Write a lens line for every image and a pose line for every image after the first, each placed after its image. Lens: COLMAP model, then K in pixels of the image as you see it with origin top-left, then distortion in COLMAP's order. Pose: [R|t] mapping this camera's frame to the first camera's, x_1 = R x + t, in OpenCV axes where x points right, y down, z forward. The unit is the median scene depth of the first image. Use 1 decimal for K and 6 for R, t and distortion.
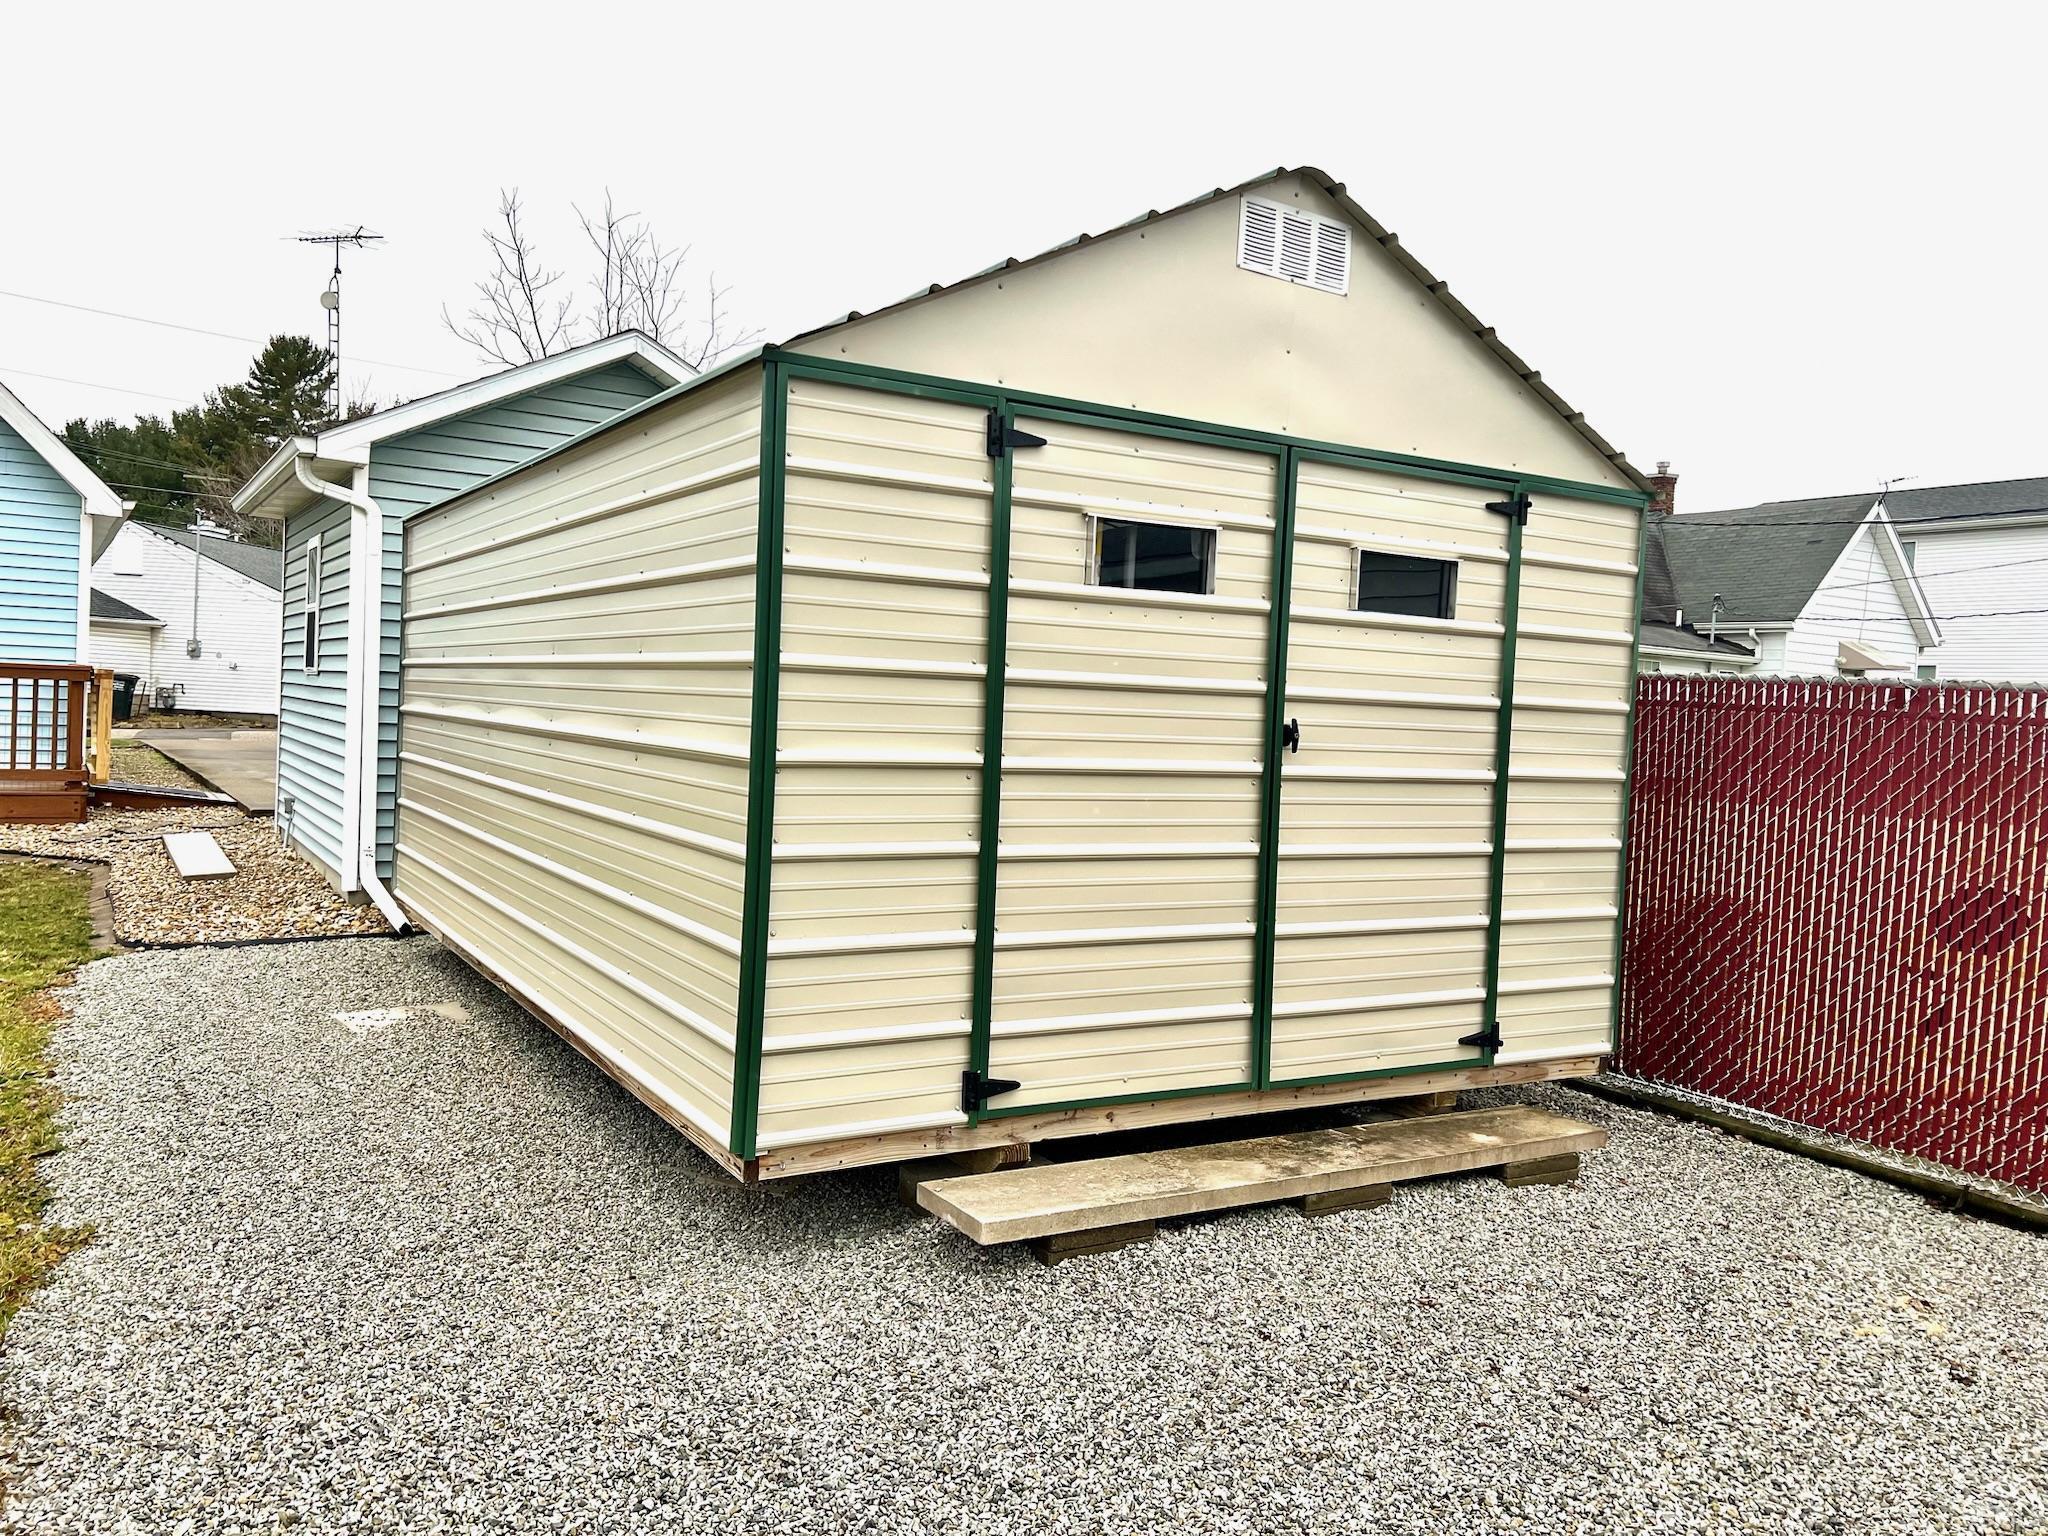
lens RADIAL K [[1524.5, 0, 1021.3], [0, 1524.5, 777.7], [0, 0, 1]] dist [0.088957, -0.099820]
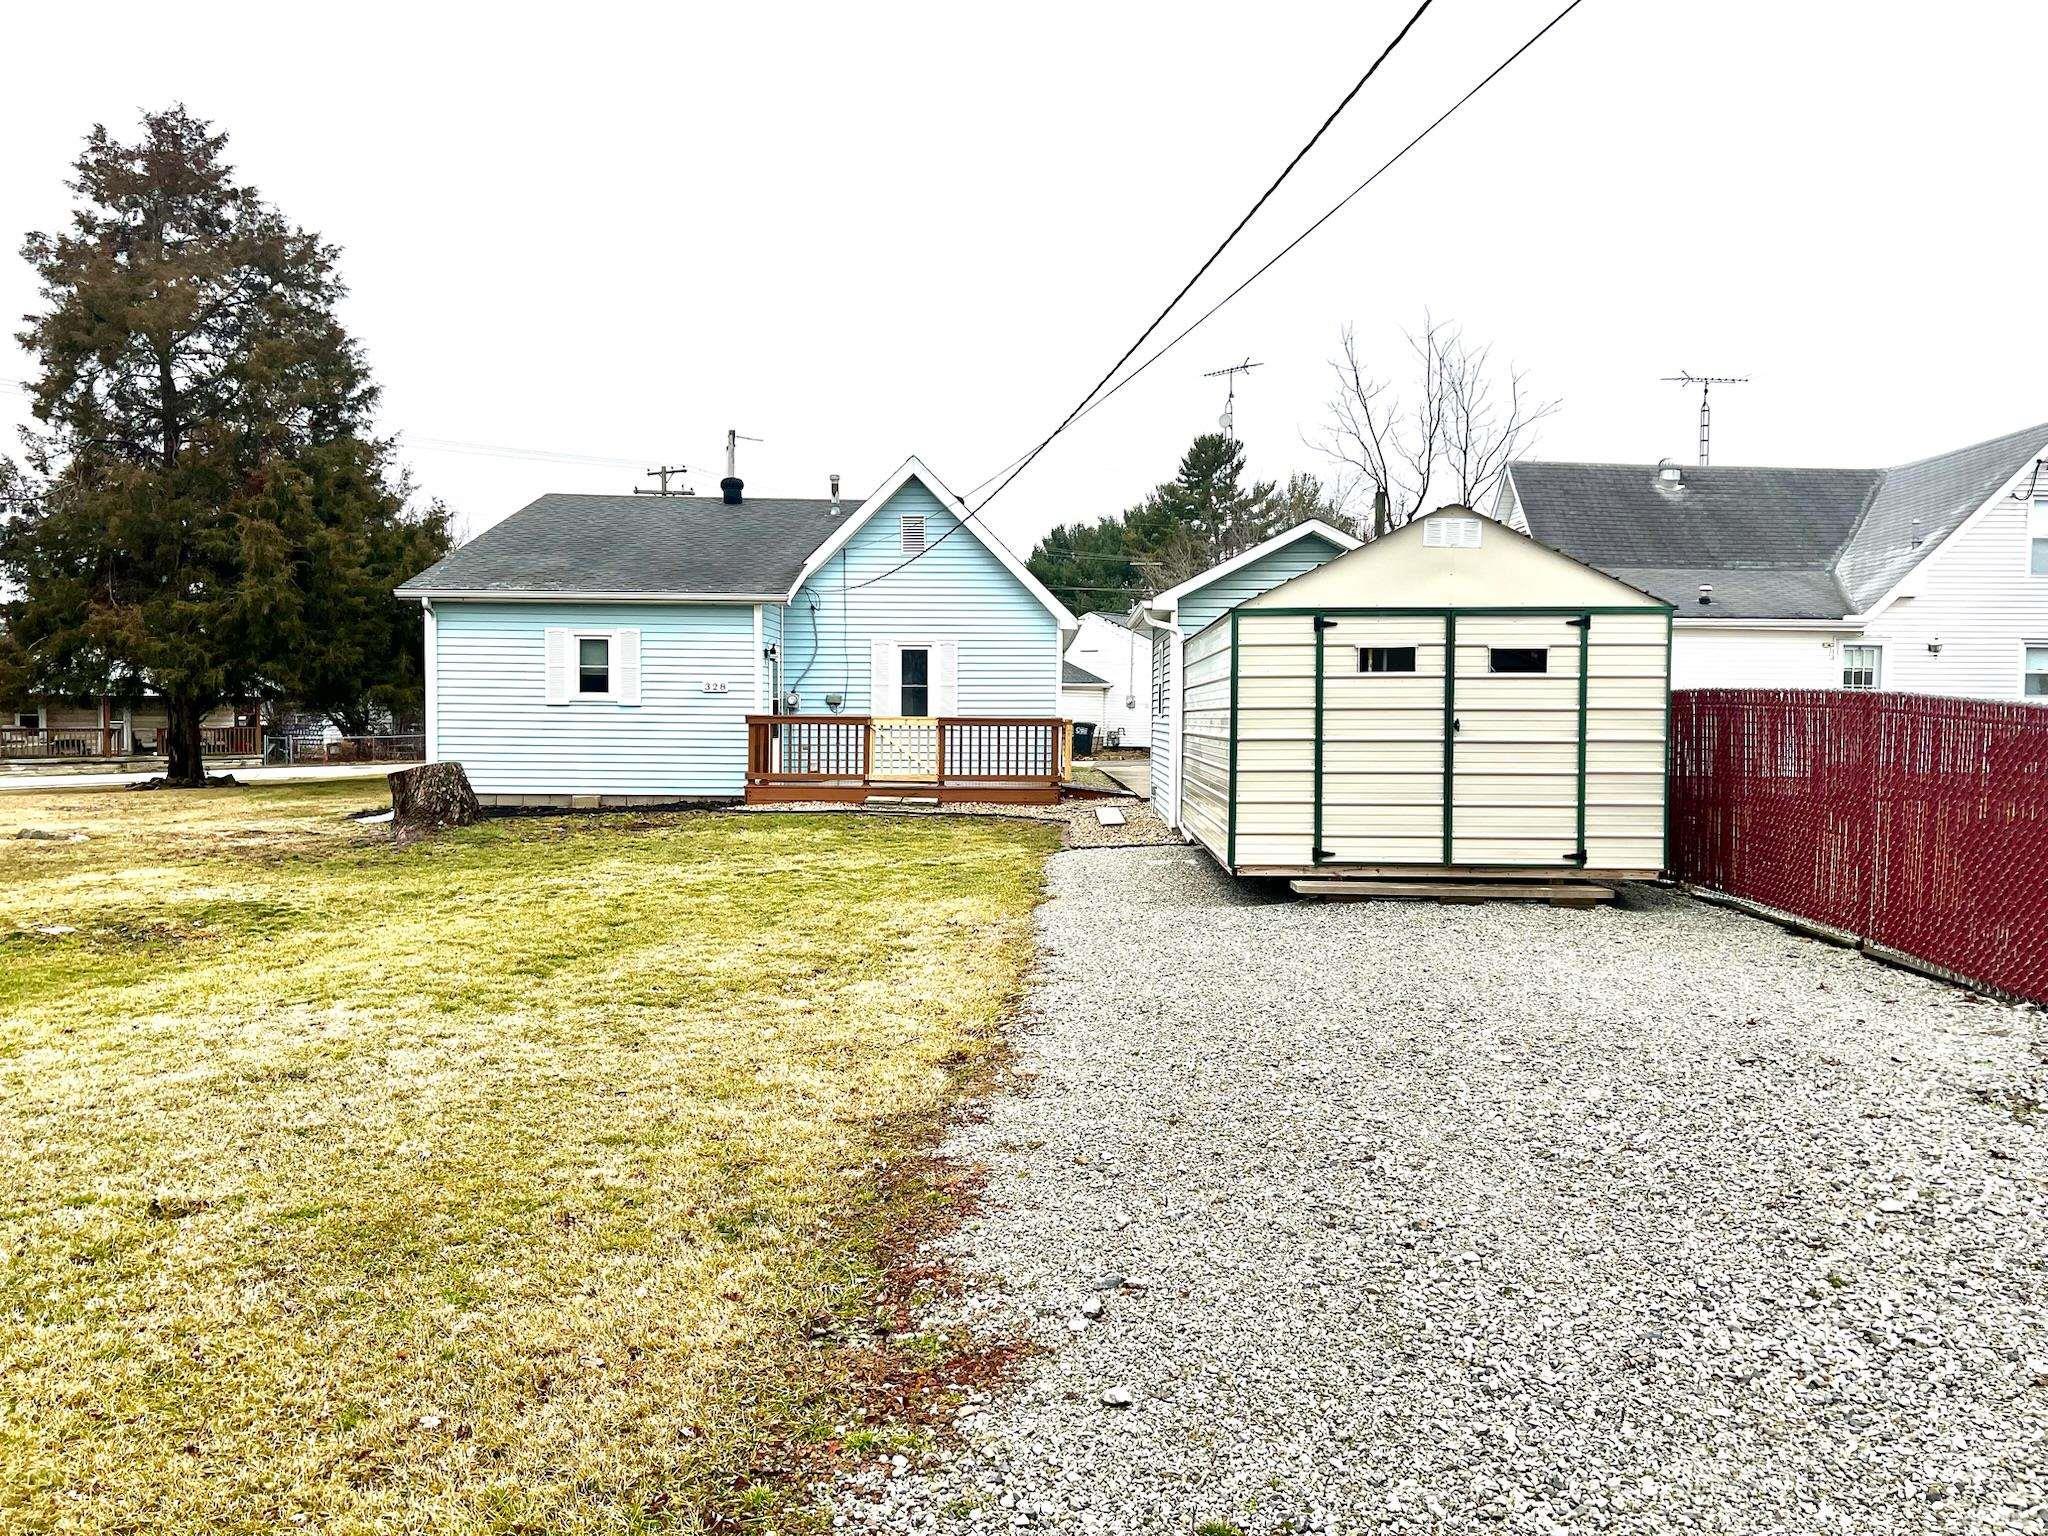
lens RADIAL K [[1584.9, 0, 1023.0], [0, 1584.9, 769.2], [0, 0, 1]] dist [-0.002513, -0.000870]
pose [[0.841034, -0.024595, -0.540422, 0.874505], [0.010152, 0.999508, -0.029688, 0.102938], [0.540886, 0.019482, 0.840870, -1.400499]]
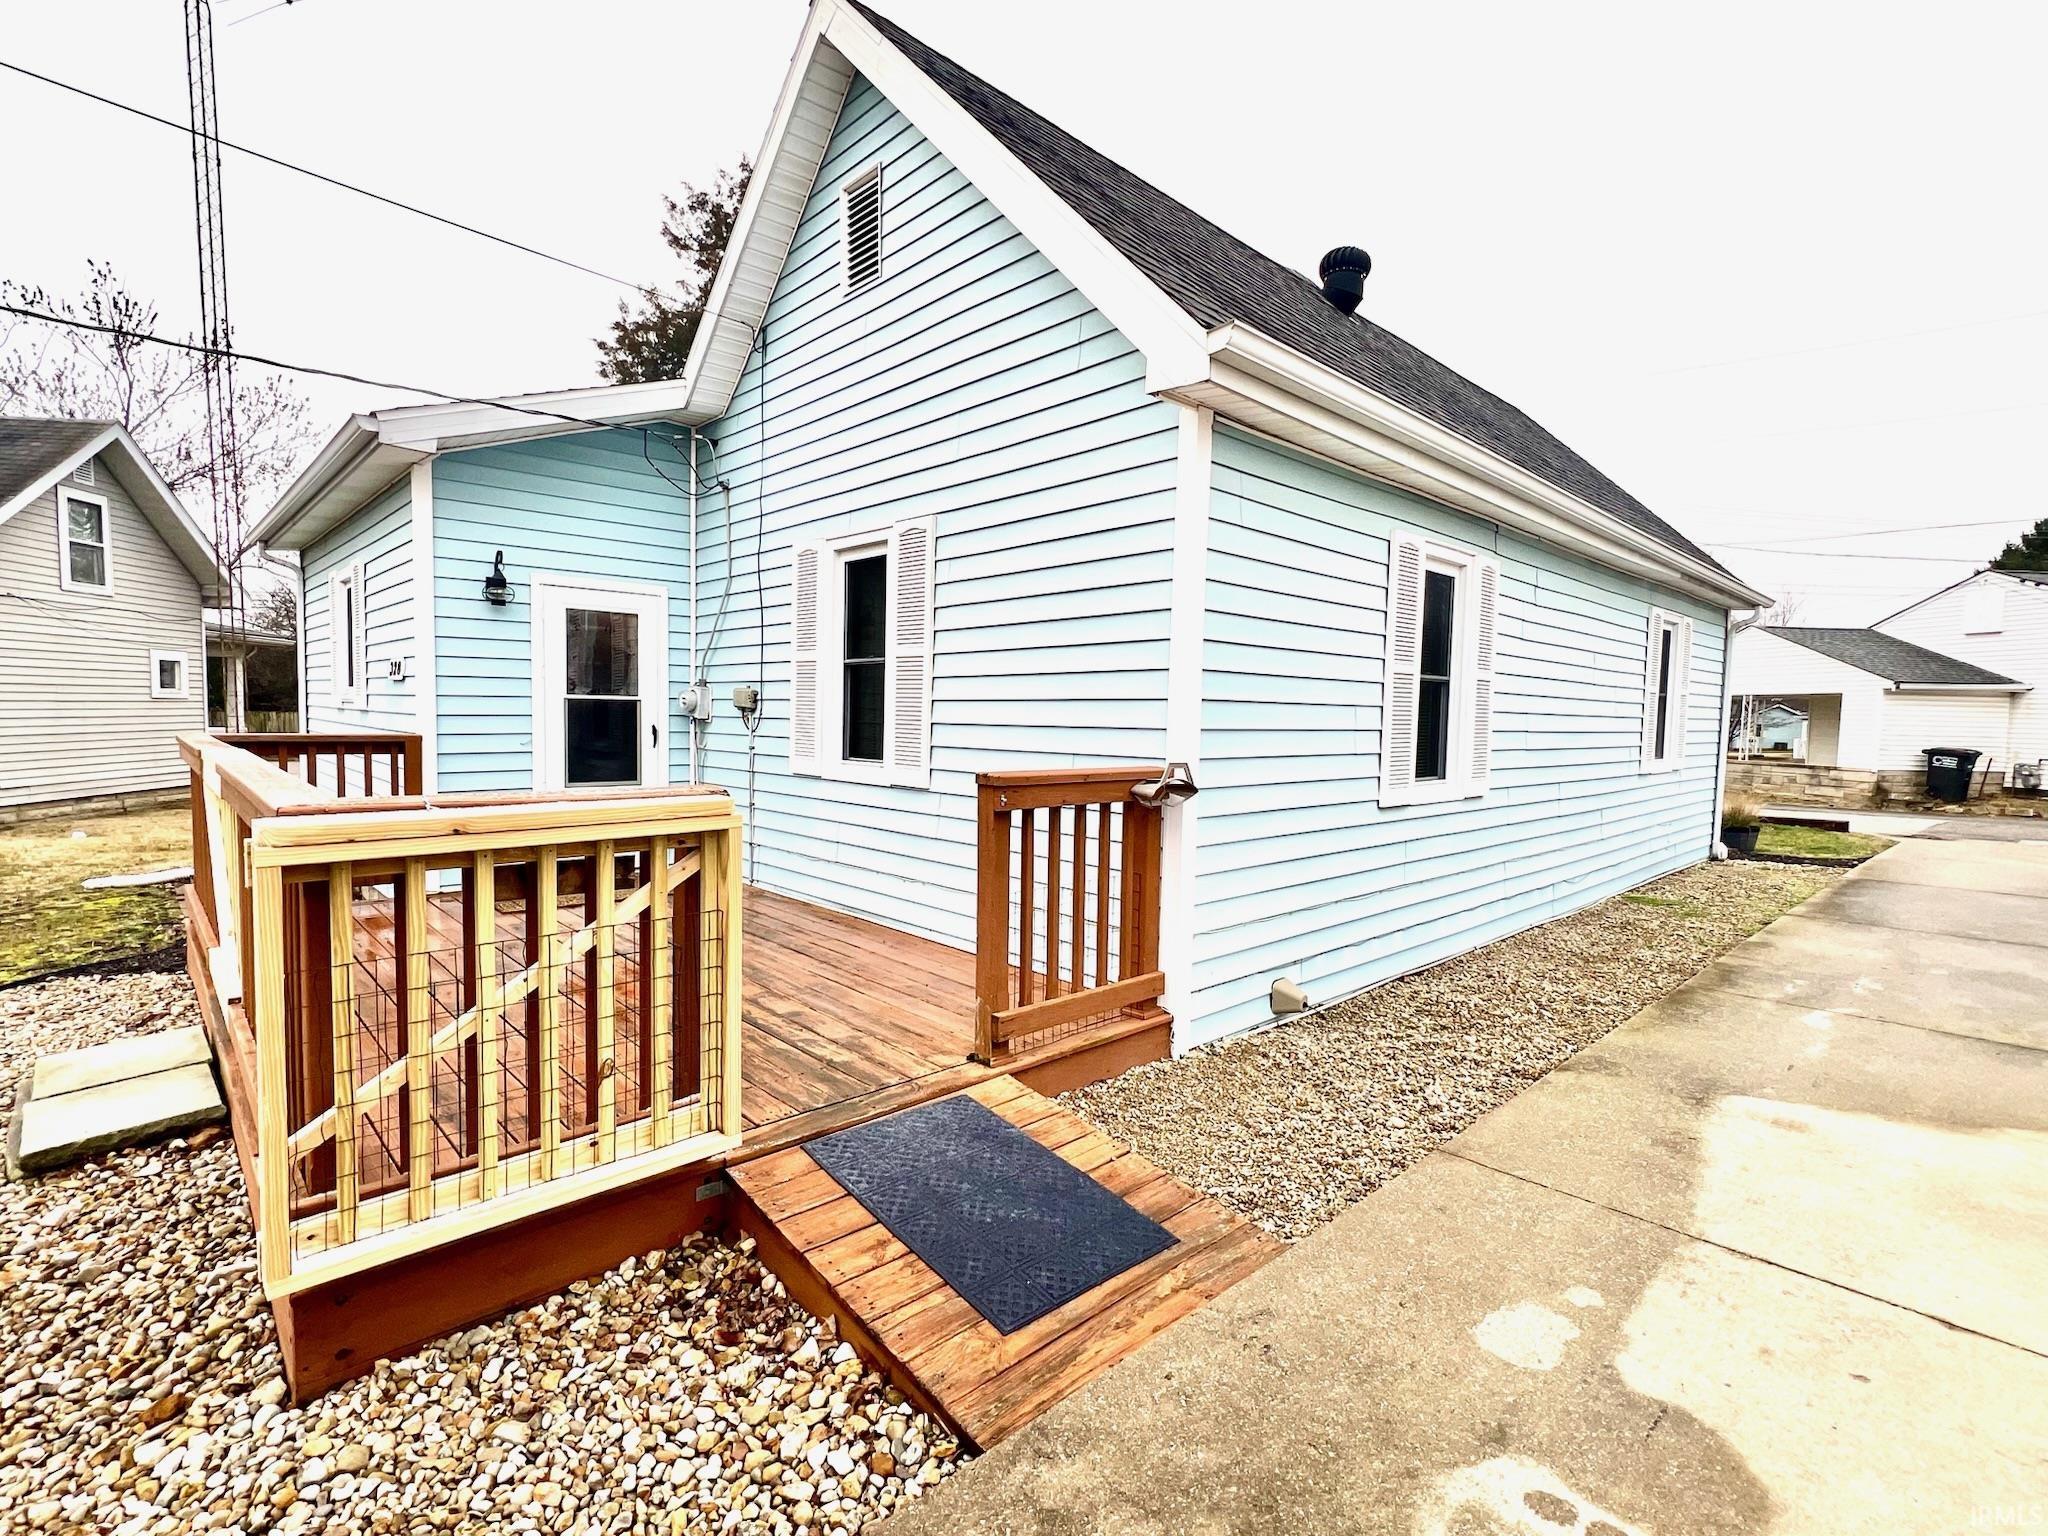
lens RADIAL K [[960.5, 0, 1018.2], [0, 960.5, 771.0], [0, 0, 1]] dist [-0.000425, 0.000109]
pose [[0.180030, 0.014370, -0.983556, -0.917793], [-0.051619, 0.998654, 0.005142, -0.185781], [0.982306, 0.049844, 0.180530, 2.410534]]
